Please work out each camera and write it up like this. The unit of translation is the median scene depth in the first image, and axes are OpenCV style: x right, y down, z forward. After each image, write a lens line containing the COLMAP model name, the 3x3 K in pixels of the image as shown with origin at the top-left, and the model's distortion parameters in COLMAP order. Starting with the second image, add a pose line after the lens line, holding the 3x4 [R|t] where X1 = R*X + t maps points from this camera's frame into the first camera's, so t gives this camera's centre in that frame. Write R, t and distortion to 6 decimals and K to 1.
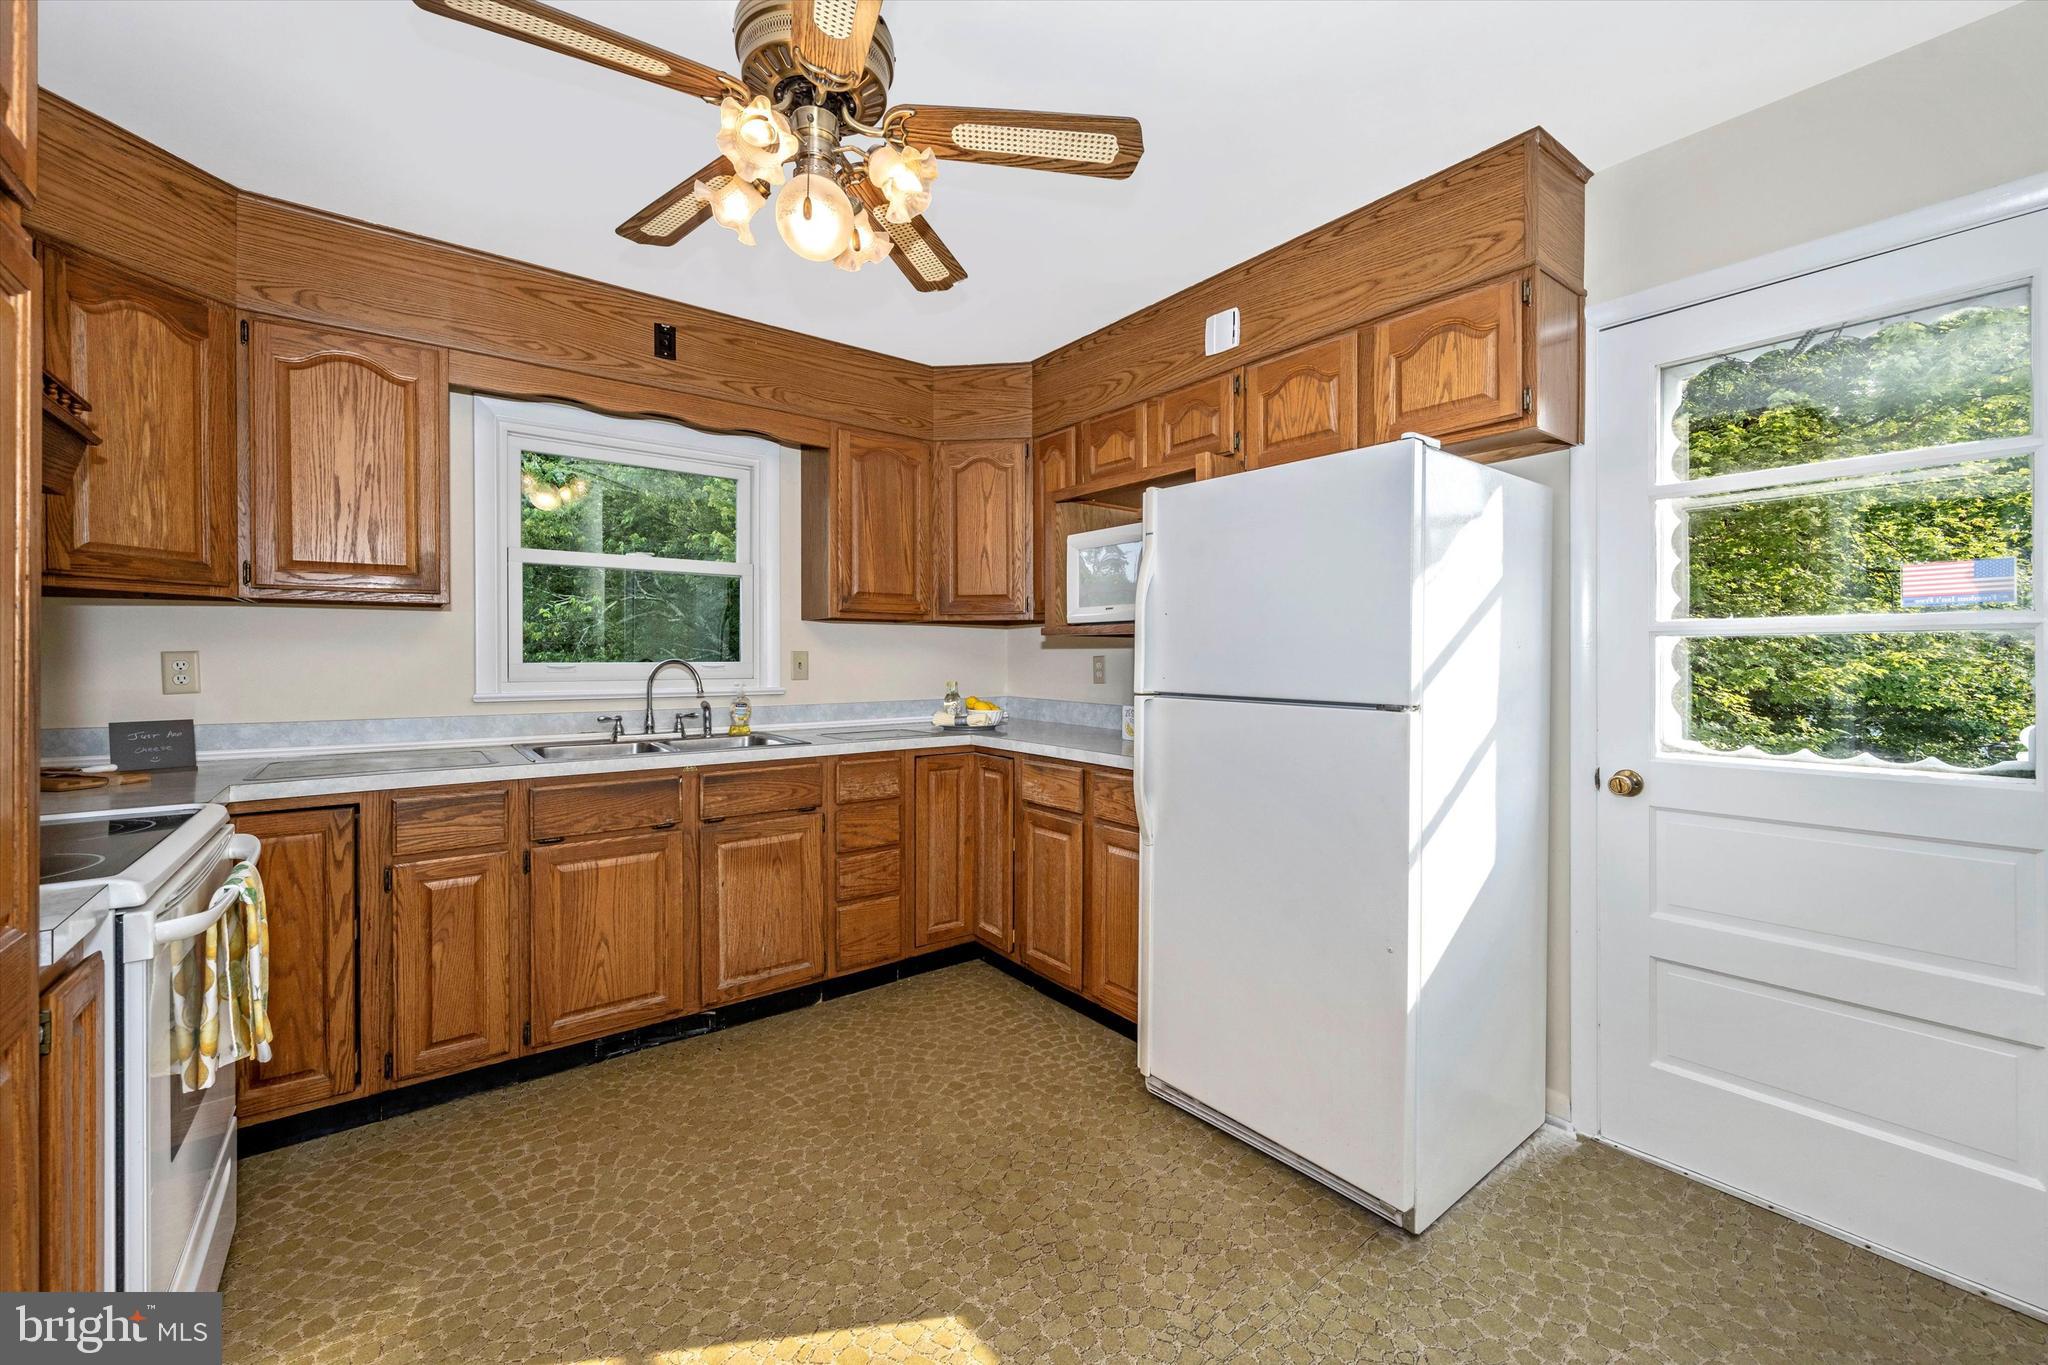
lens RADIAL K [[823.8, 0, 1037.5], [0, 823.8, 675.6], [0, 0, 1]] dist [-0.000897, -0.000113]
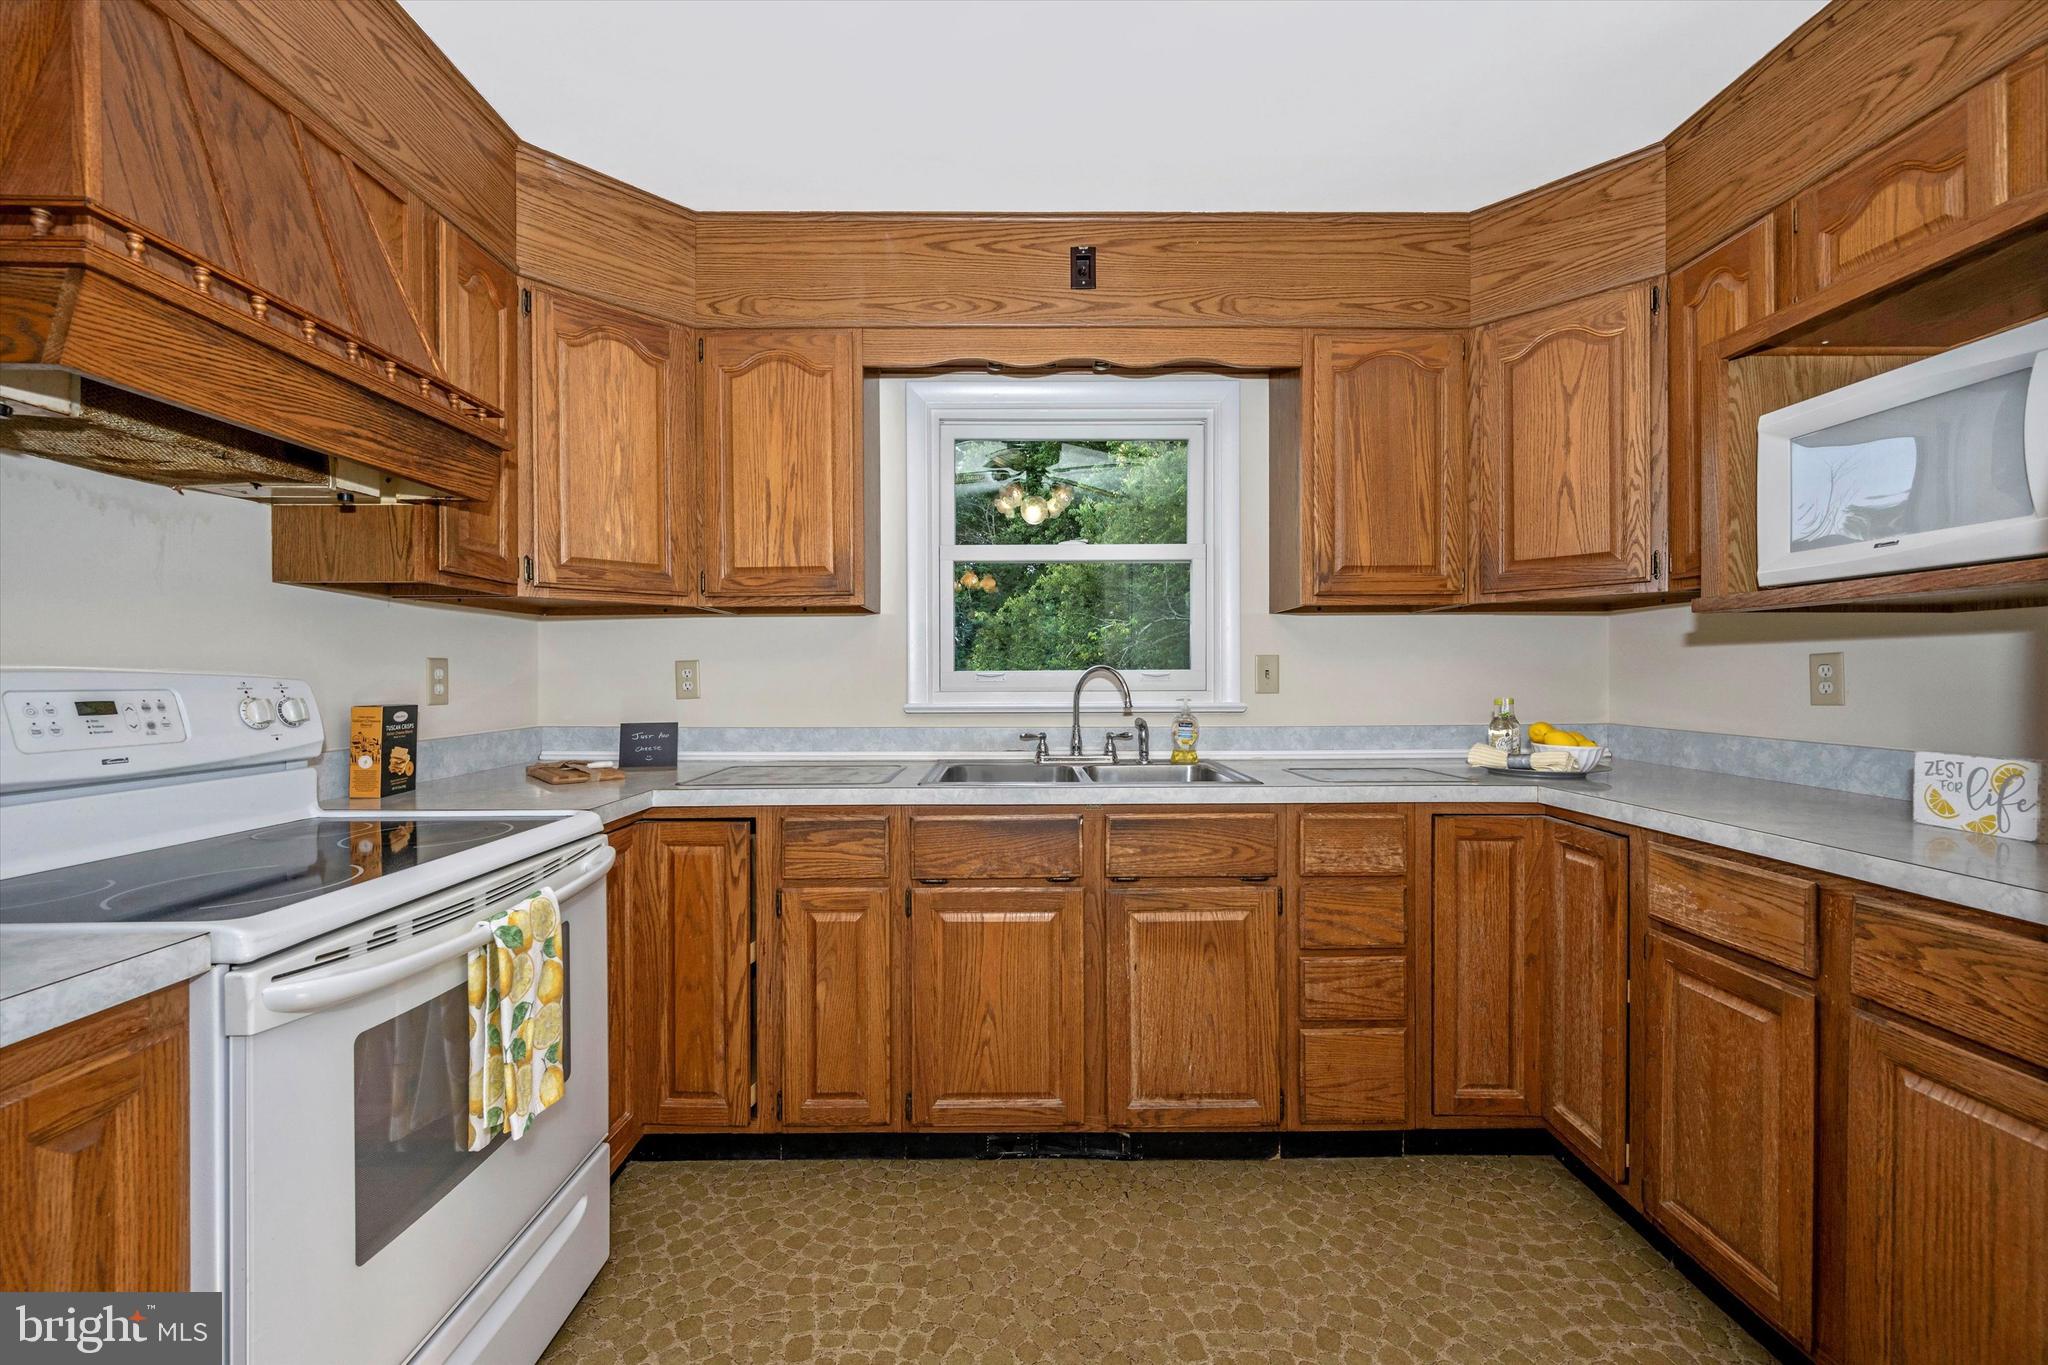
lens RADIAL K [[792.7, 0, 1024.0], [0, 792.7, 682.5], [0, 0, 1]] dist [-0.000446, 0.000042]
pose [[0.787443, -0.000371, -0.616387, -0.021438], [-0.008737, 0.999893, -0.011763, 0.006977], [0.616325, 0.014648, 0.787355, 0.347133]]
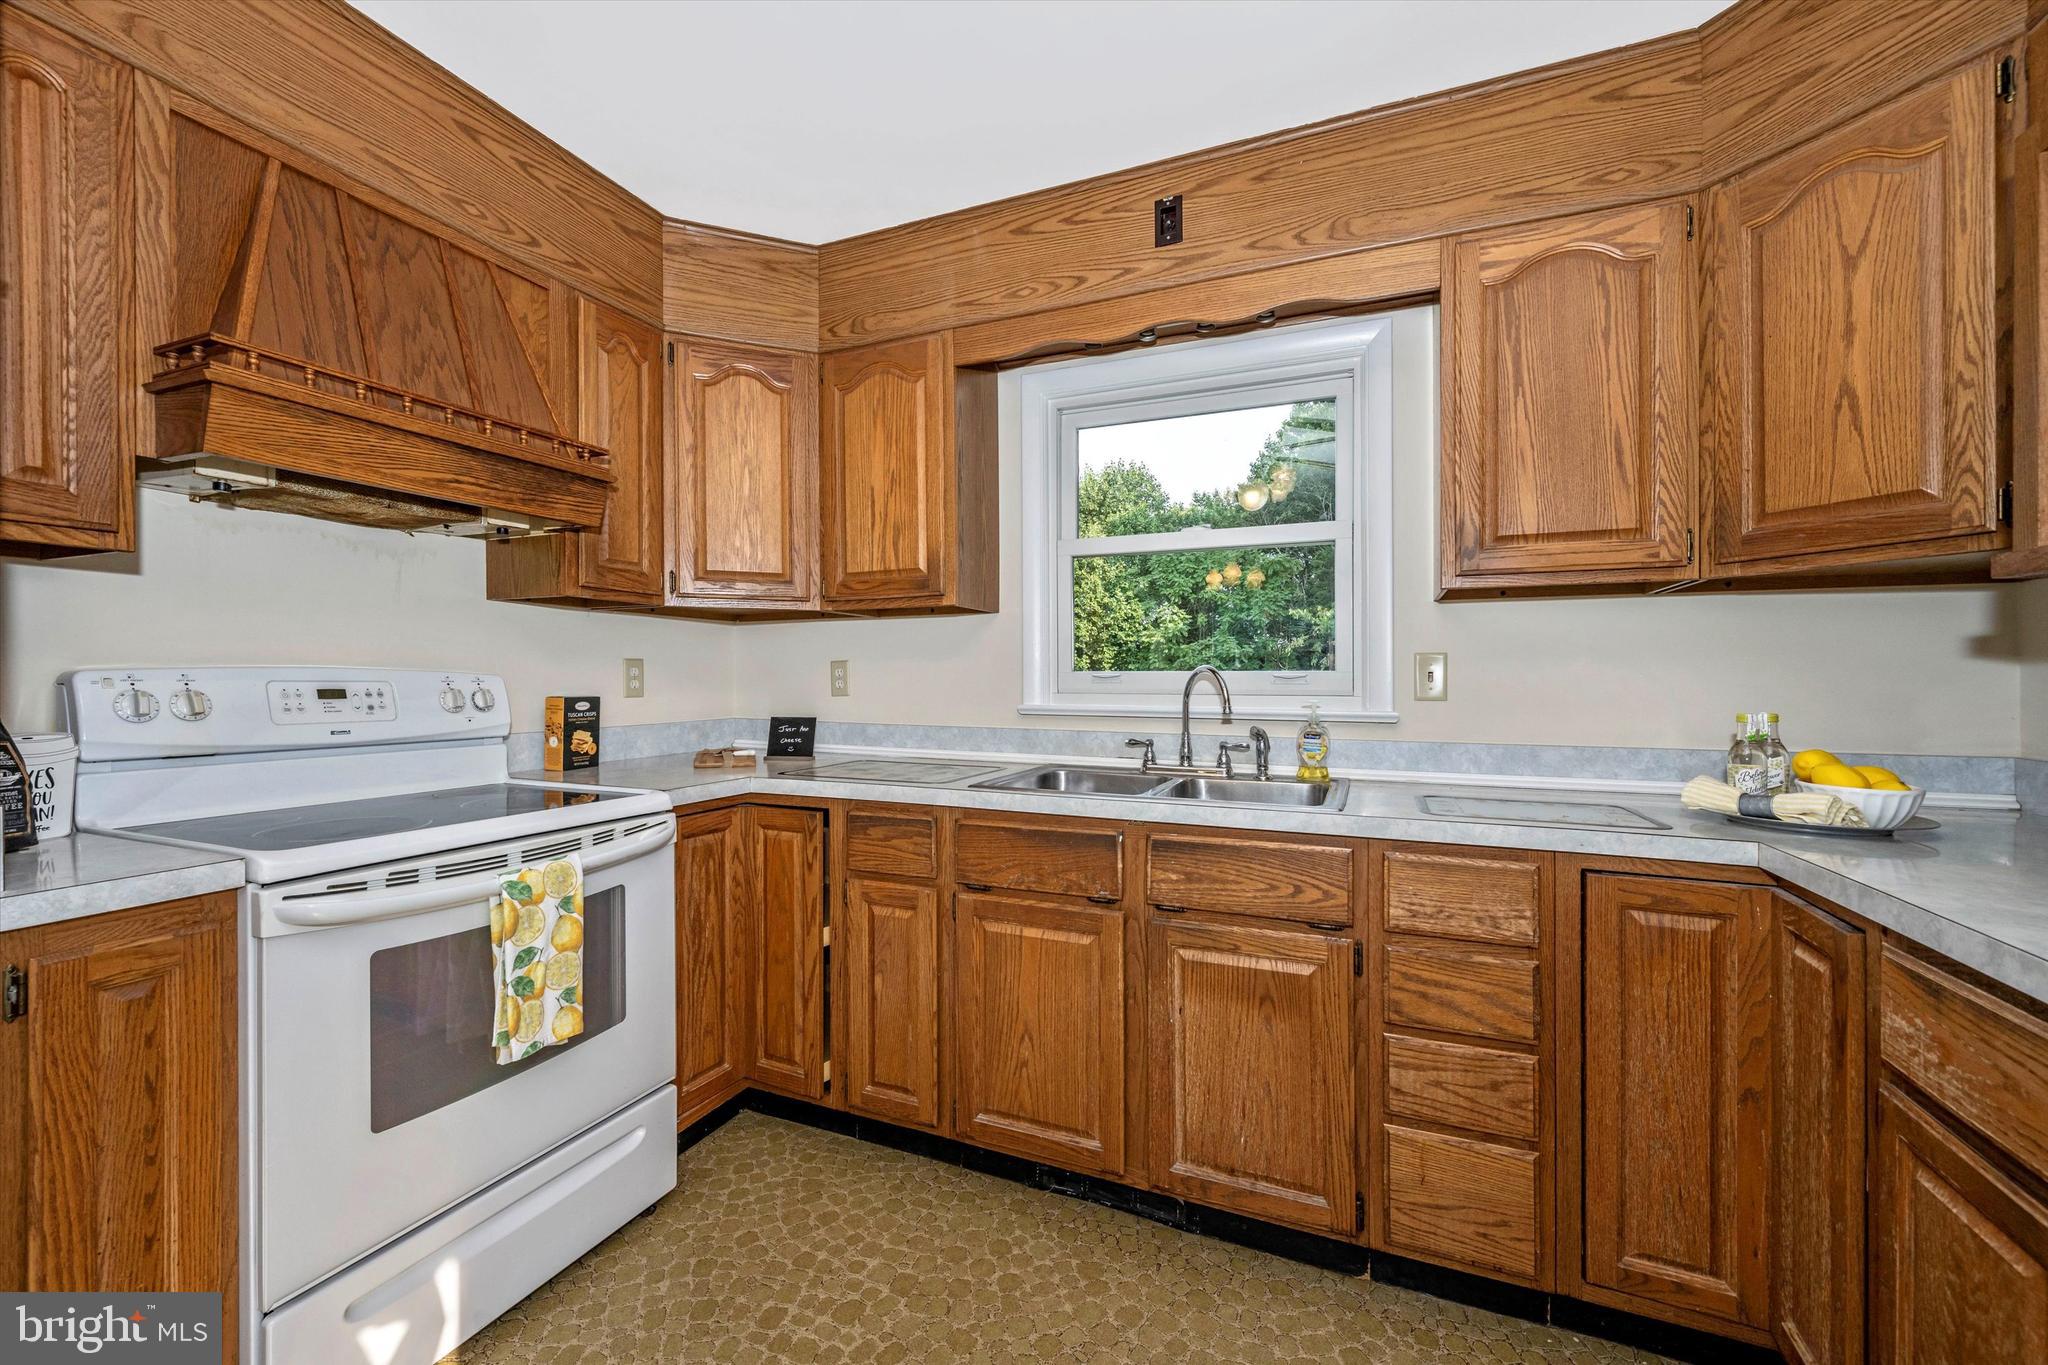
lens RADIAL K [[814.8, 0, 1053.3], [0, 814.8, 683.0], [0, 0, 1]] dist [-0.000795, 0.000227]
pose [[0.481687, 0.004338, -0.876333, 0.117246], [-0.023227, 0.999700, -0.007819, 0.004180], [0.876036, 0.024120, 0.481643, 0.553988]]
